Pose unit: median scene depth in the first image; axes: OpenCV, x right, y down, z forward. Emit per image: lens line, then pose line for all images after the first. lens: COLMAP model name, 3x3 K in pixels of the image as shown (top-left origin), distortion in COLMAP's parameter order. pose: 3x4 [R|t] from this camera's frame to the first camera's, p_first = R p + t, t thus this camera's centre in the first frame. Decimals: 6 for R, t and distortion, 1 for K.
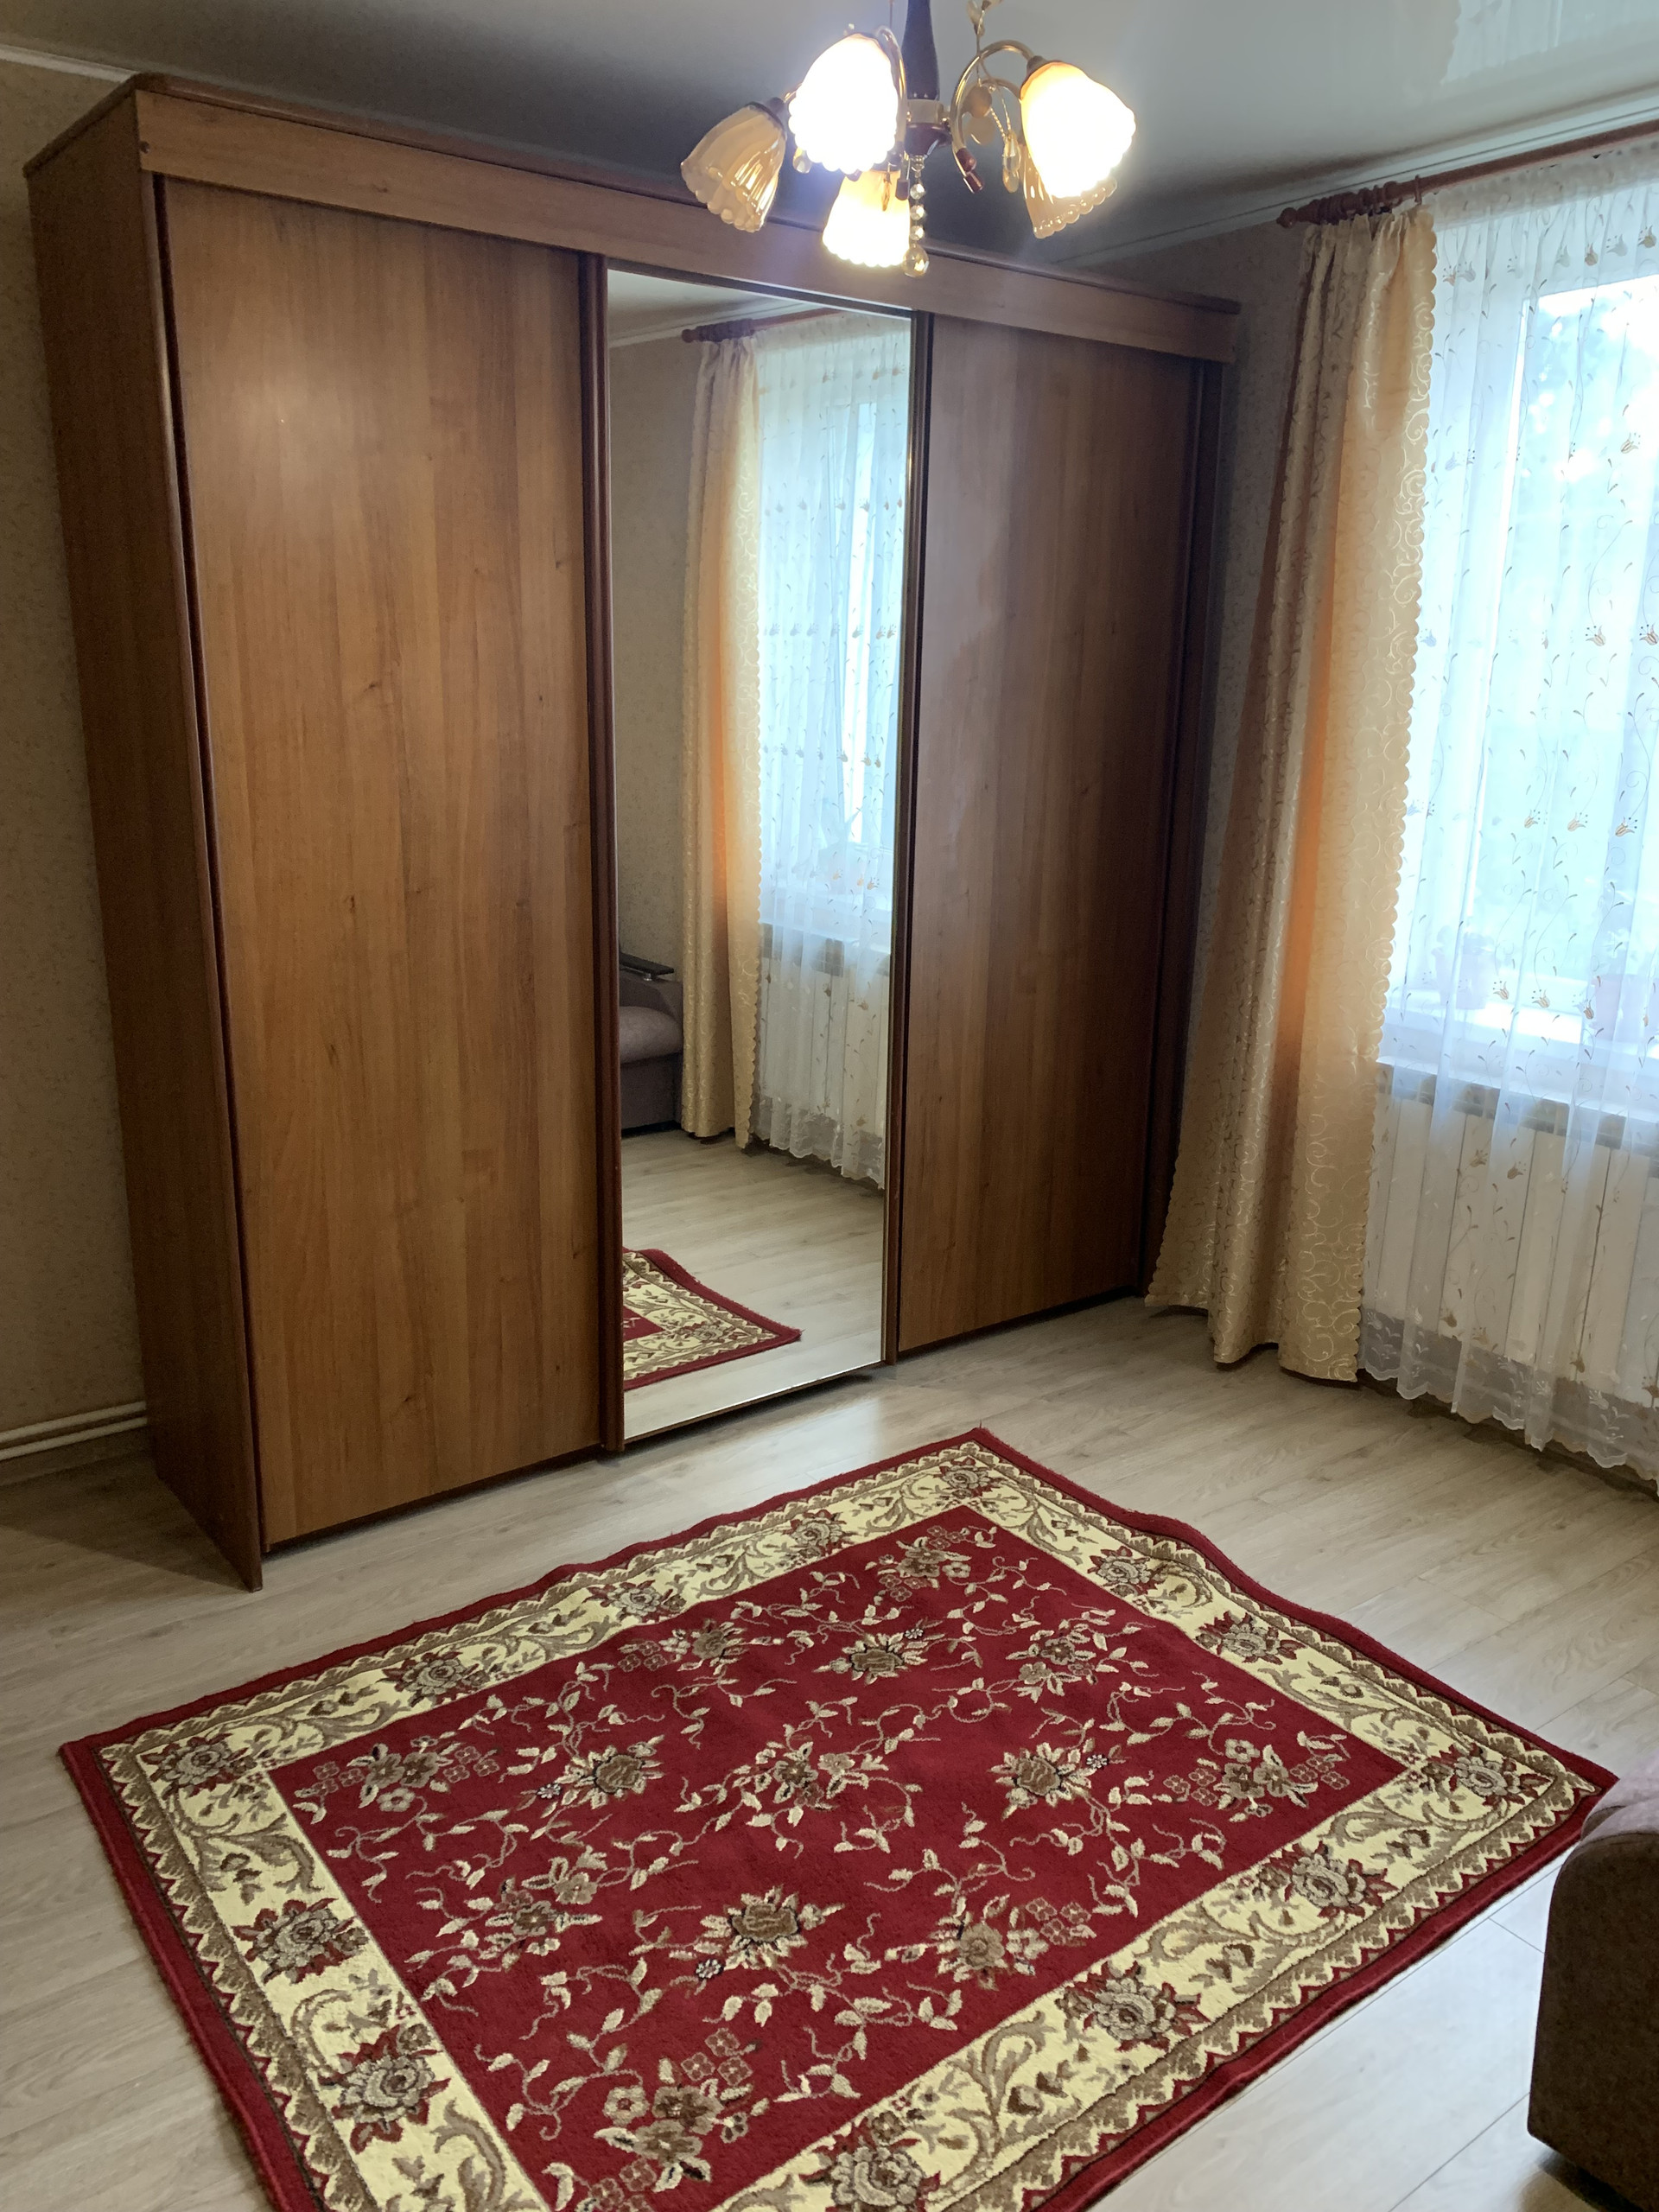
lens RADIAL K [[1697.0, 0, 809.3], [0, 1697.0, 1092.1], [0, 0, 1]] dist [0.045789, -0.053634]
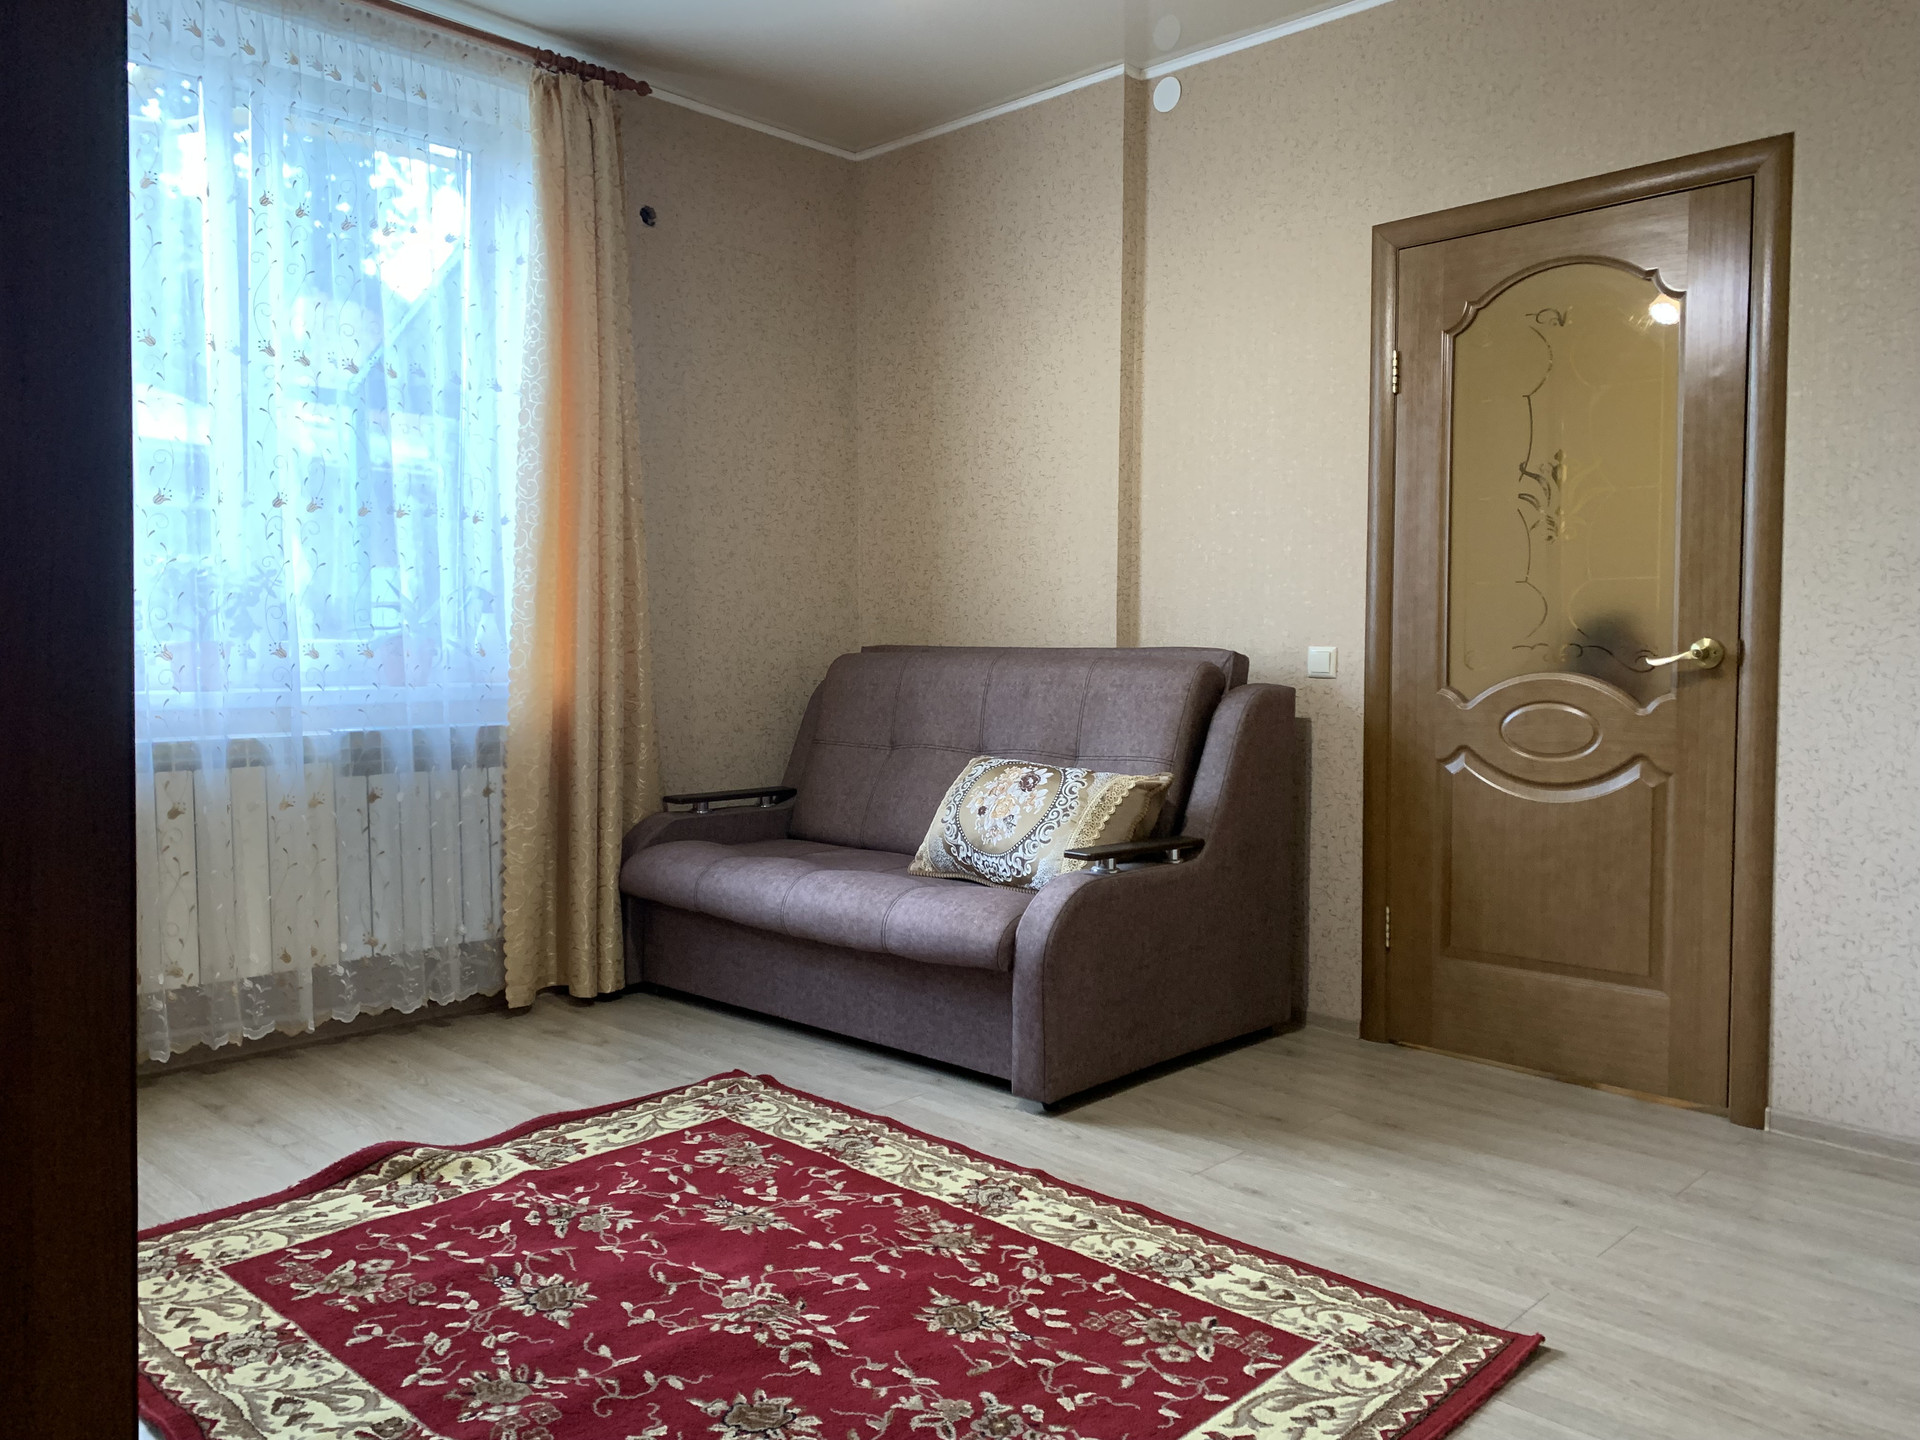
lens RADIAL K [[1473.0, 0, 964.7], [0, 1473.0, 722.9], [0, 0, 1]] dist [0.045789, -0.053634]
pose [[-0.187546, -0.070980, 0.979688, -0.745431], [0.226588, 0.967359, 0.113464, -0.009552], [-0.955764, 0.243265, -0.165341, 0.815706]]
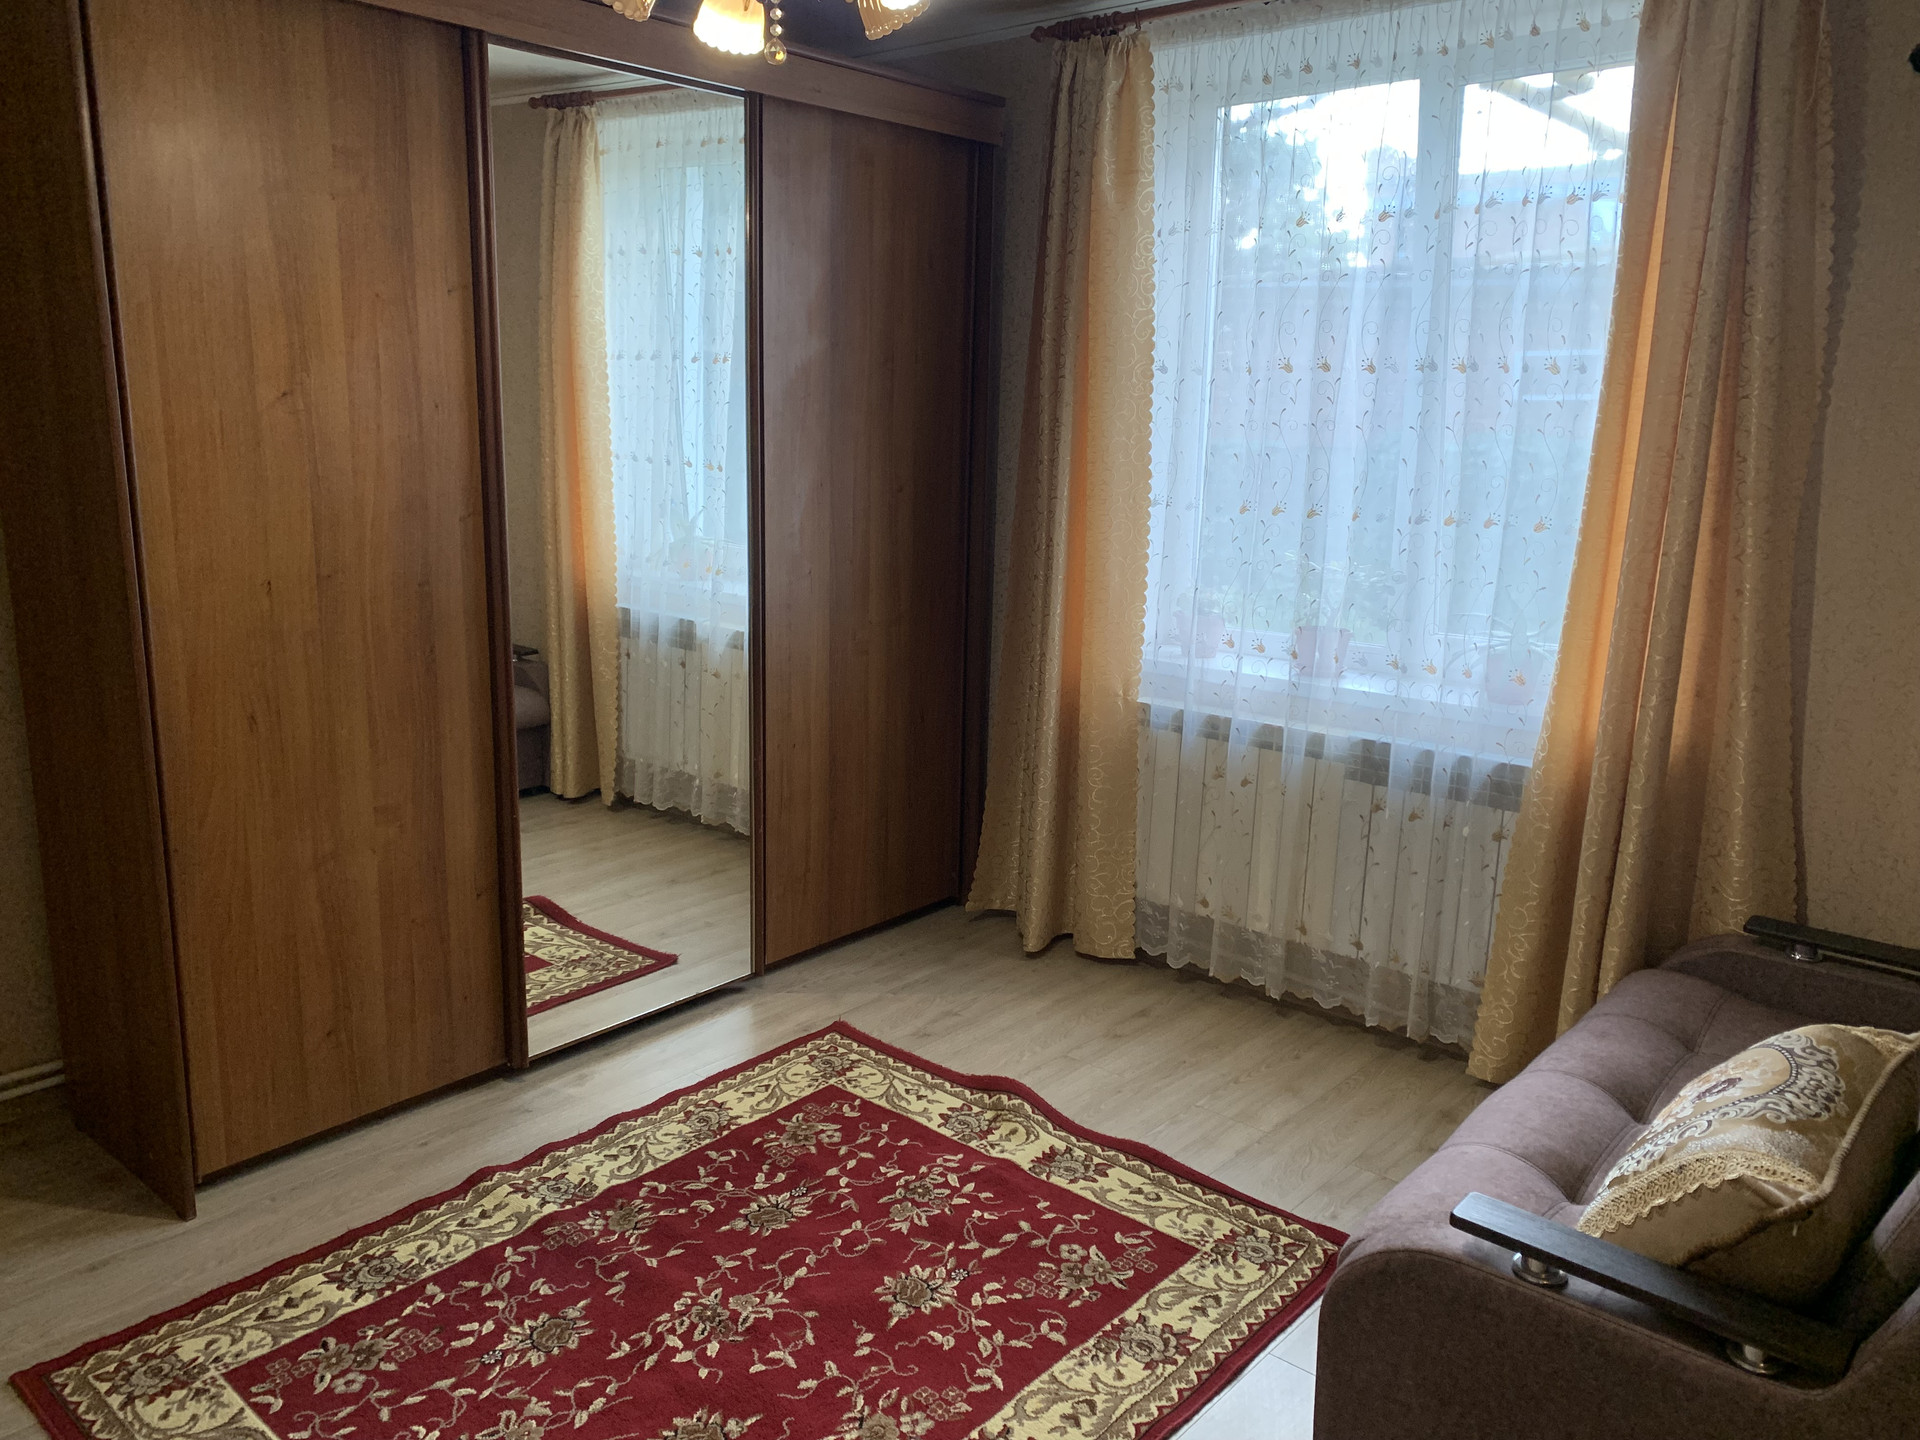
lens RADIAL K [[1473.0, 0, 952.1], [0, 1473.0, 707.3], [0, 0, 1]] dist [0.045789, -0.053634]
pose [[0.977007, -0.038020, 0.209792, -0.037469], [0.045911, 0.998405, -0.032869, 0.020492], [-0.208208, 0.041745, 0.977193, -0.040208]]
